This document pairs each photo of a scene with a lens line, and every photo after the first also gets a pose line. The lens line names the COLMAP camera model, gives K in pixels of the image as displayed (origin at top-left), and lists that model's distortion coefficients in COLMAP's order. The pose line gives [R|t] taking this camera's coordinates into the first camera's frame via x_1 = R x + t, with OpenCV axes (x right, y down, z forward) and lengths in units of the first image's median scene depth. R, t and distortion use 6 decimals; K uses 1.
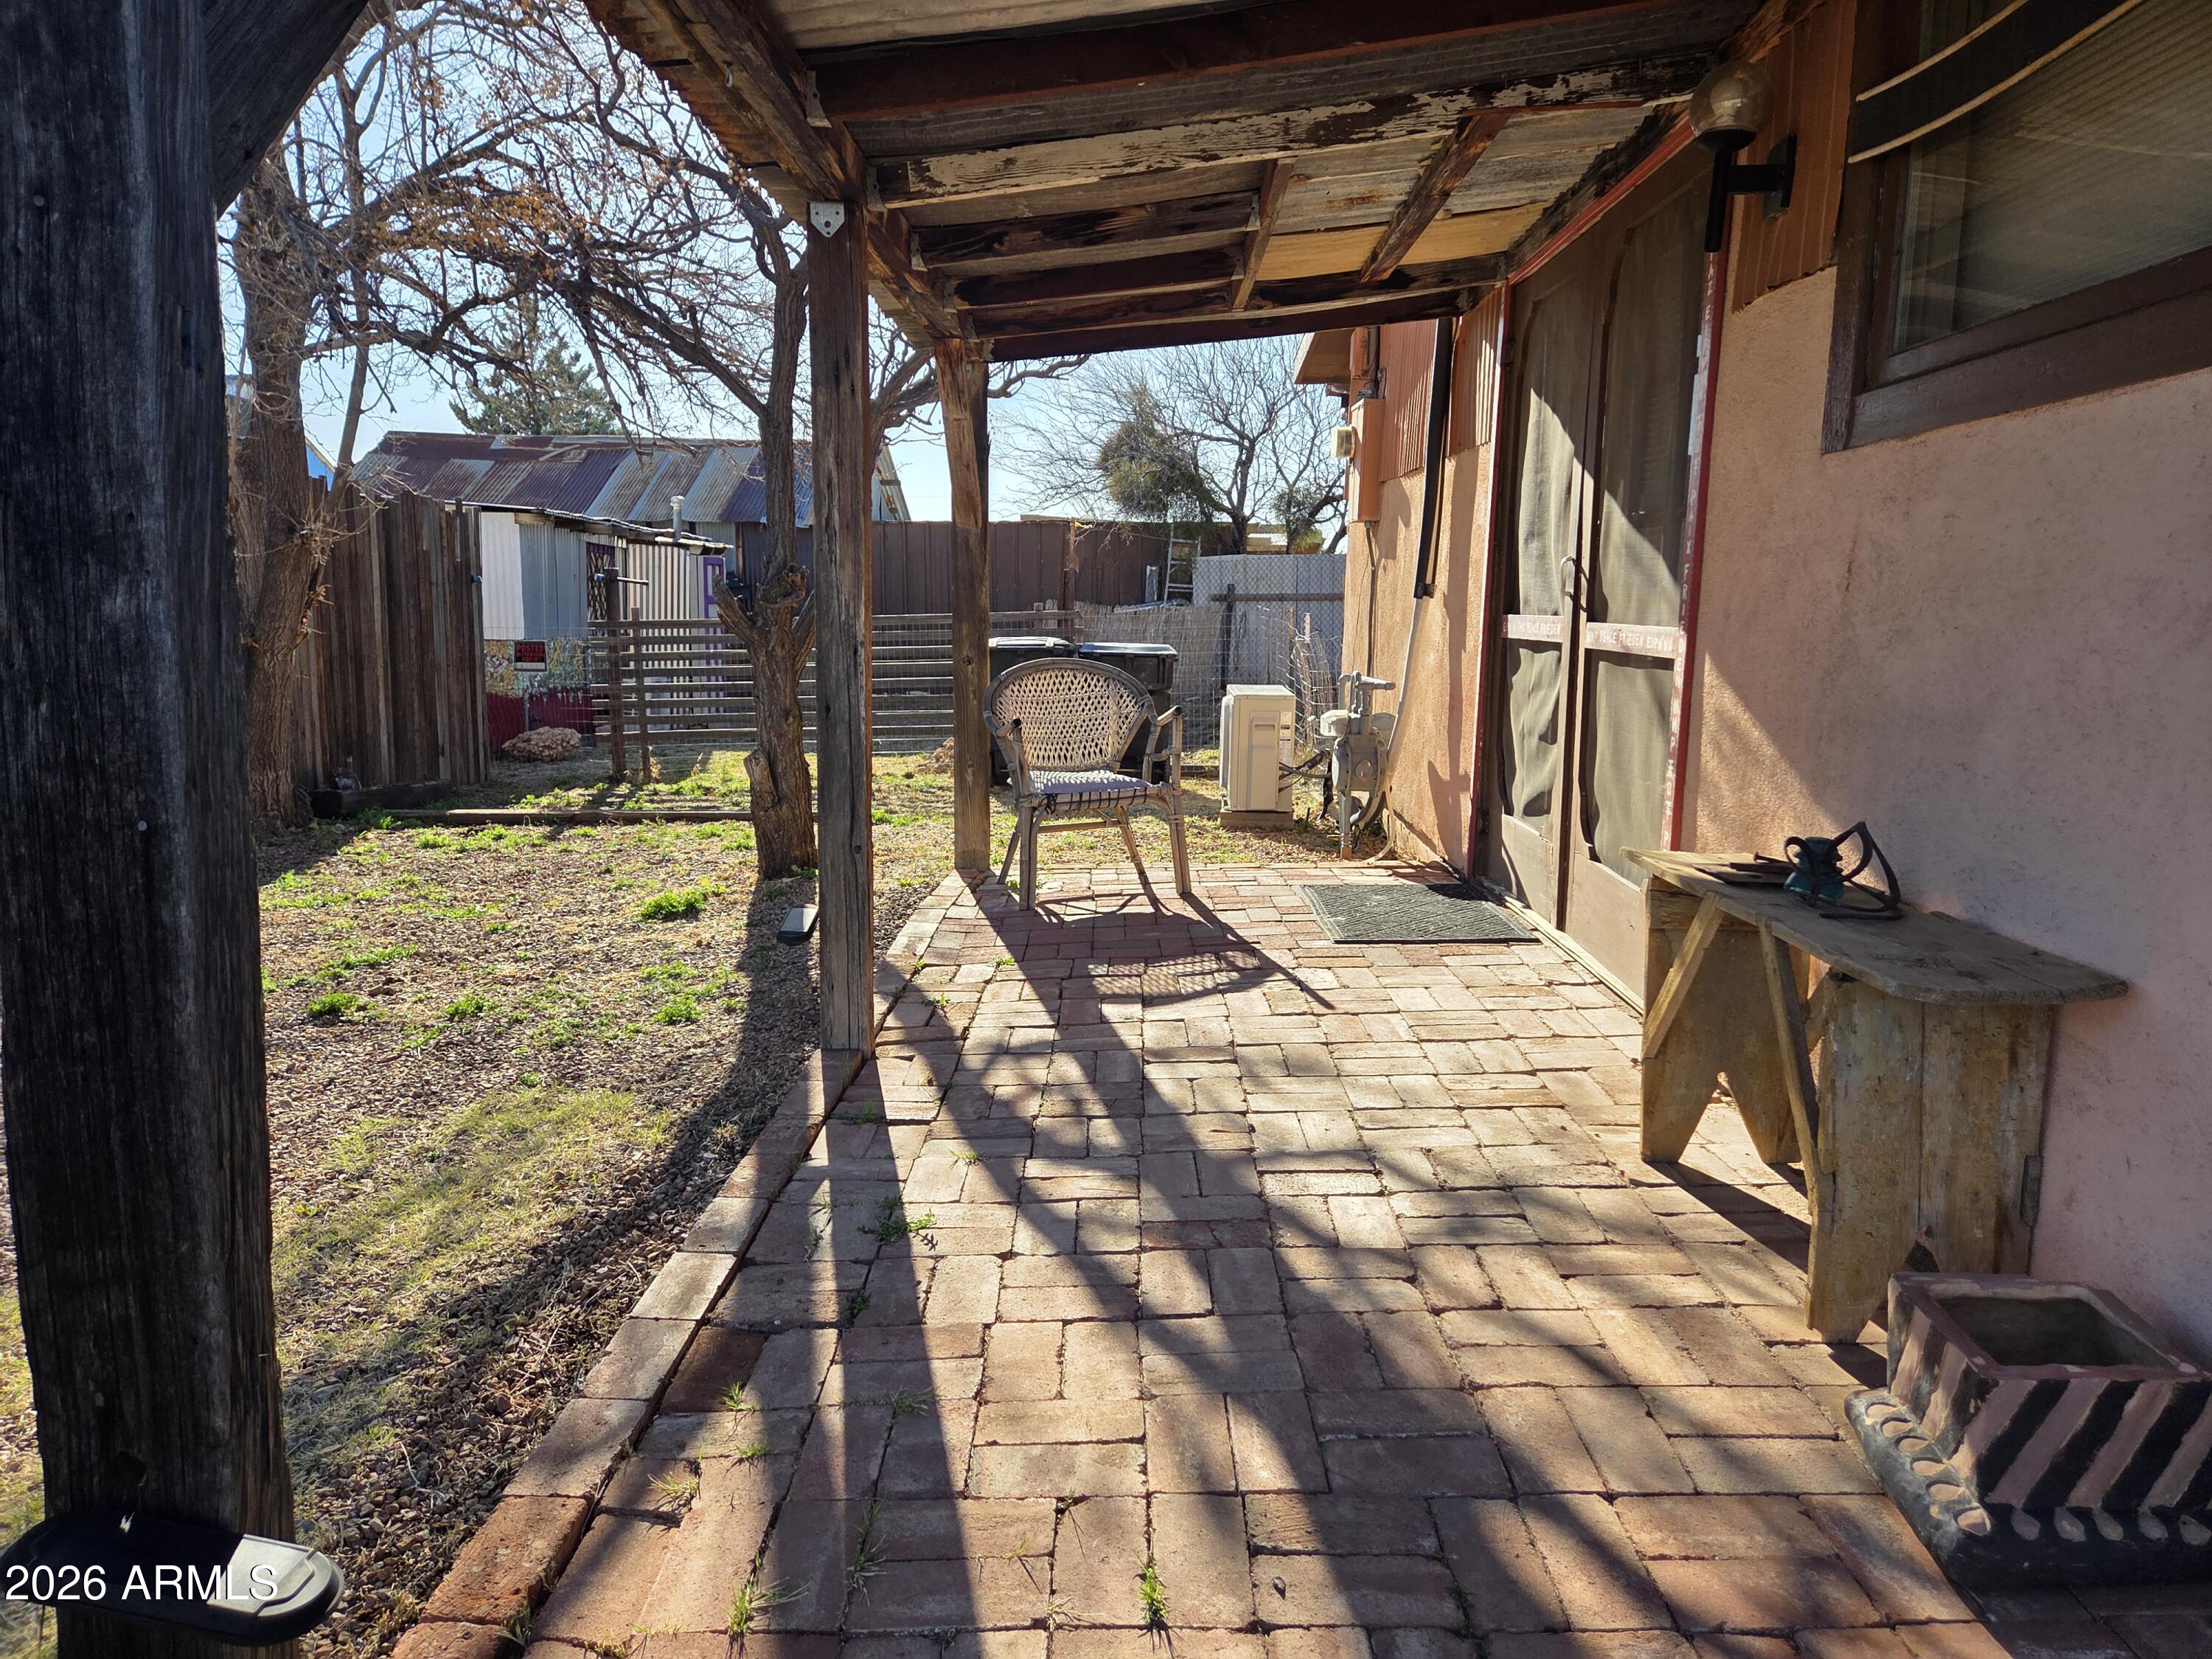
lens RADIAL K [[1469.2, 0, 1107.5], [0, 1469.2, 819.0], [0, 0, 1]] dist [-0.003617, -0.002014]
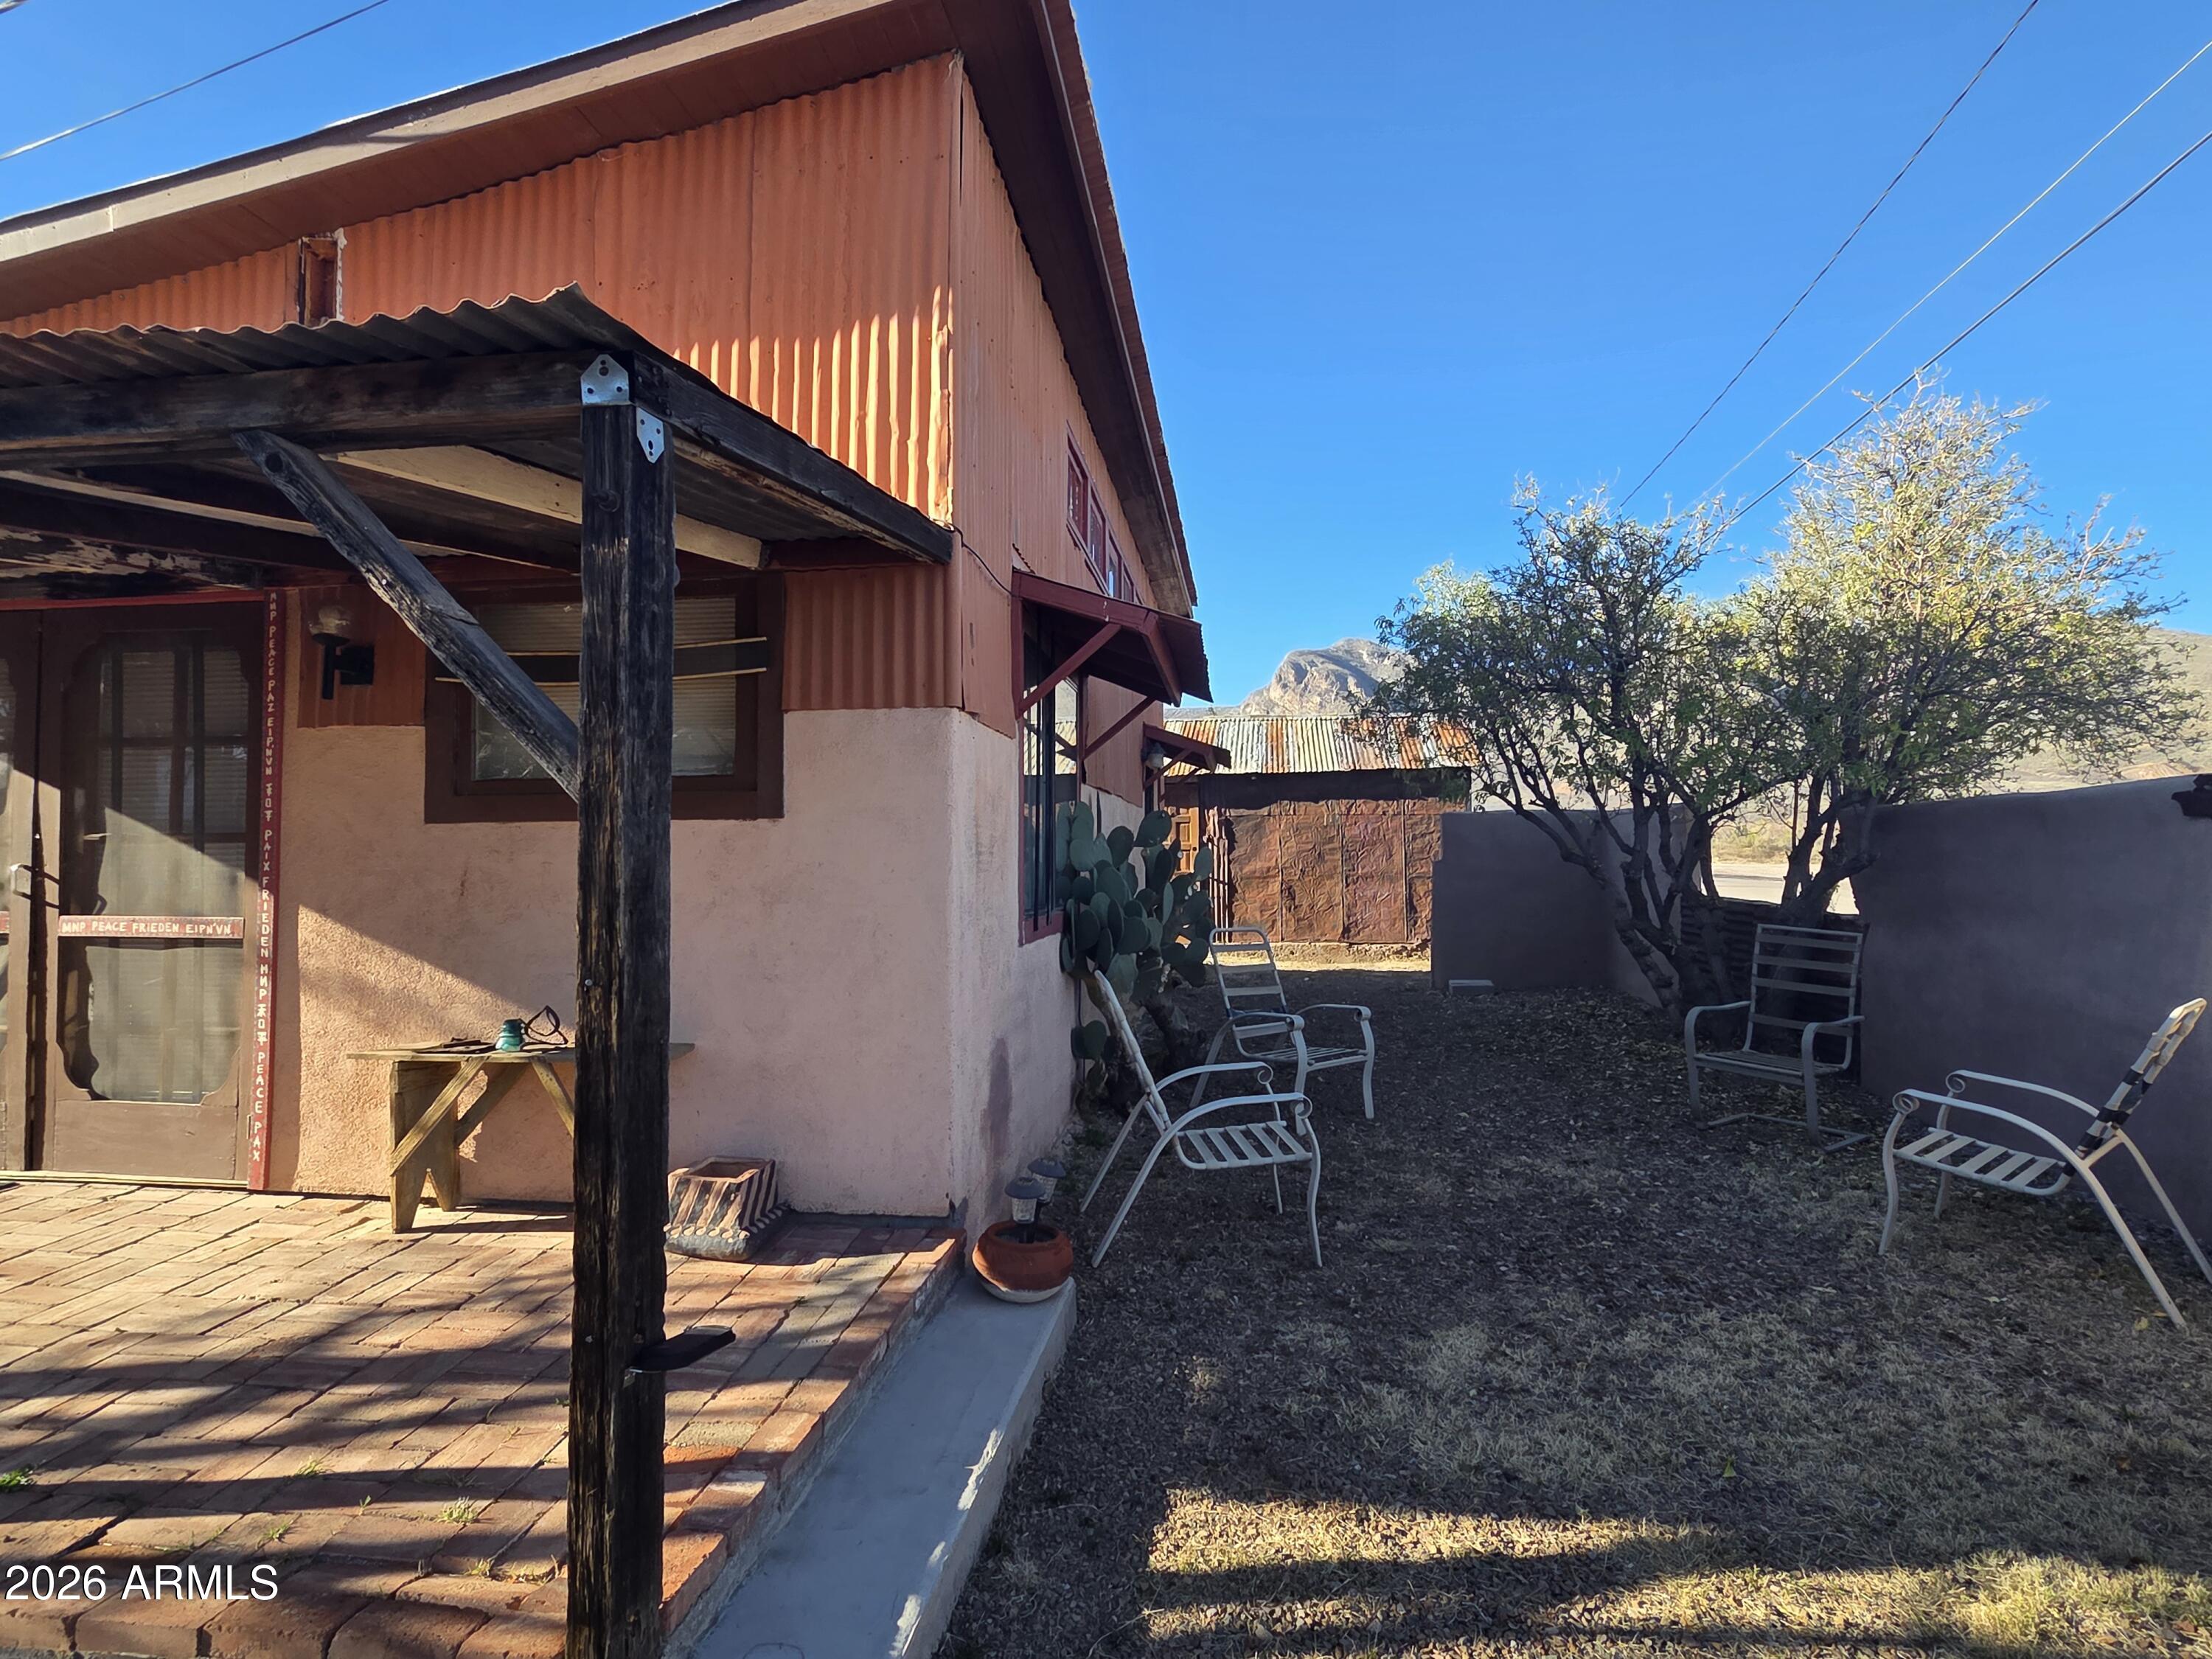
lens RADIAL K [[1159.9, 0, 1116.3], [0, 1159.9, 811.8], [0, 0, 1]] dist [-0.026665, 0.000610]
pose [[0.085274, 0.028496, 0.995950, -0.864322], [0.151853, 0.987542, -0.041257, -0.064512], [-0.984718, 0.154757, 0.079885, 0.006646]]
